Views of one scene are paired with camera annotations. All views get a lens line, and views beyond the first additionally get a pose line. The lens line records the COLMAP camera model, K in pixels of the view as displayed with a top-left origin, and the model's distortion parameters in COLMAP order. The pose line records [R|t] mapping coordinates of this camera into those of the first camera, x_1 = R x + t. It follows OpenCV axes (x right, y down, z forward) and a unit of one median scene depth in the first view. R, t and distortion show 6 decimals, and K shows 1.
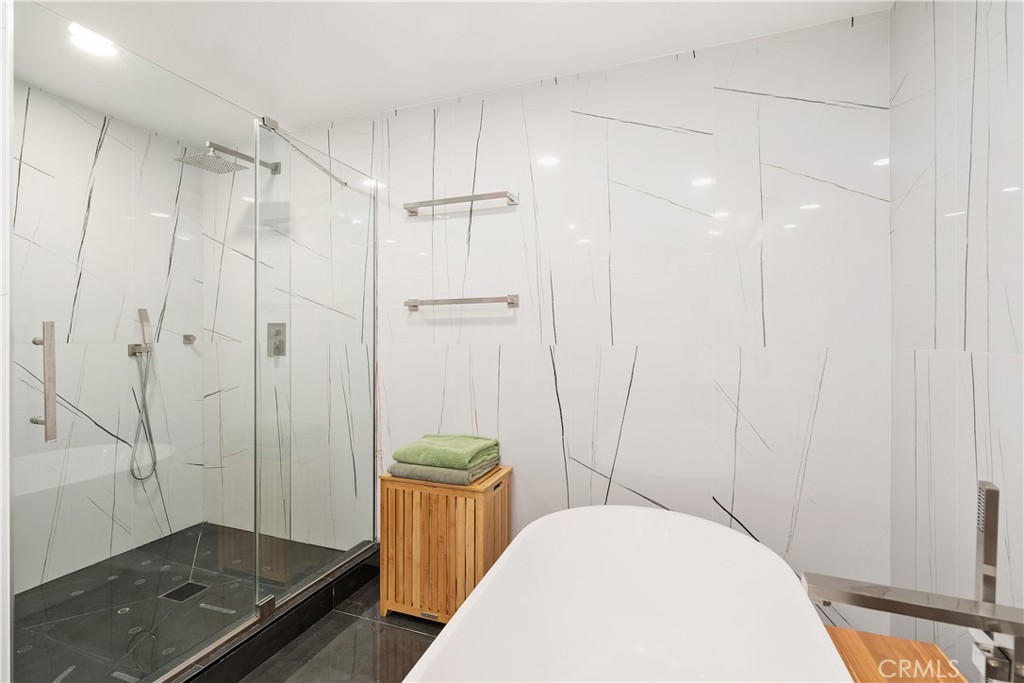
lens RADIAL K [[474.6, 0, 512.3], [0, 474.6, 333.2], [0, 0, 1]] dist [-0.007651, 0.001317]
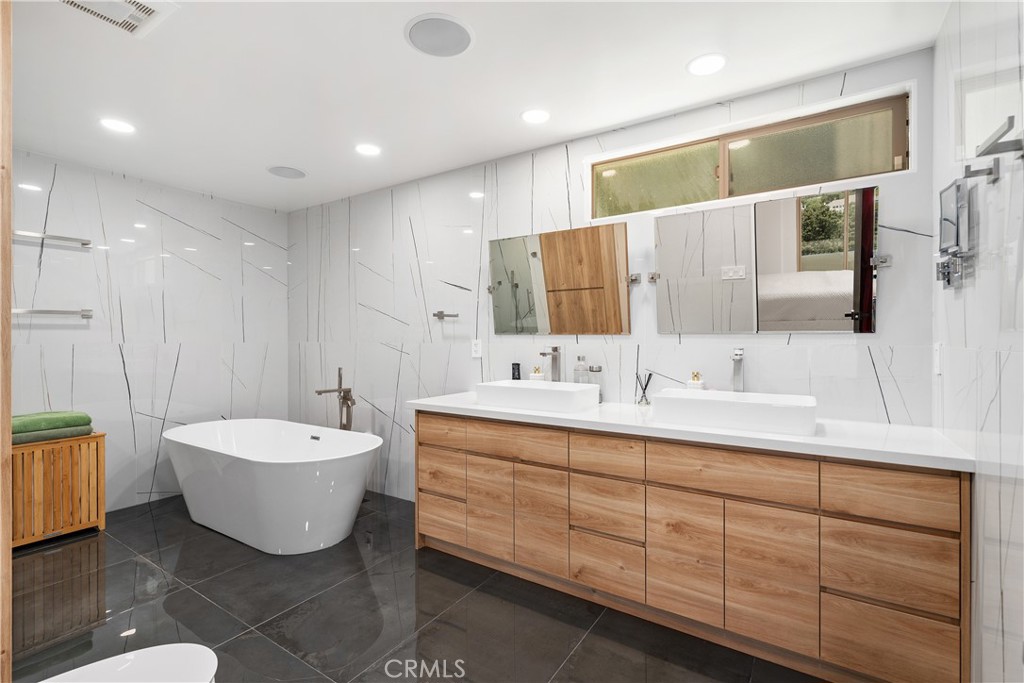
lens RADIAL K [[474.6, 0, 508.1], [0, 474.6, 341.2], [0, 0, 1]] dist [-0.007651, 0.001317]
pose [[0.214731, -0.006031, 0.976655, -1.175399], [-0.002677, 0.999974, 0.006763, 0.003016], [-0.976670, -0.004067, 0.214709, -0.593170]]
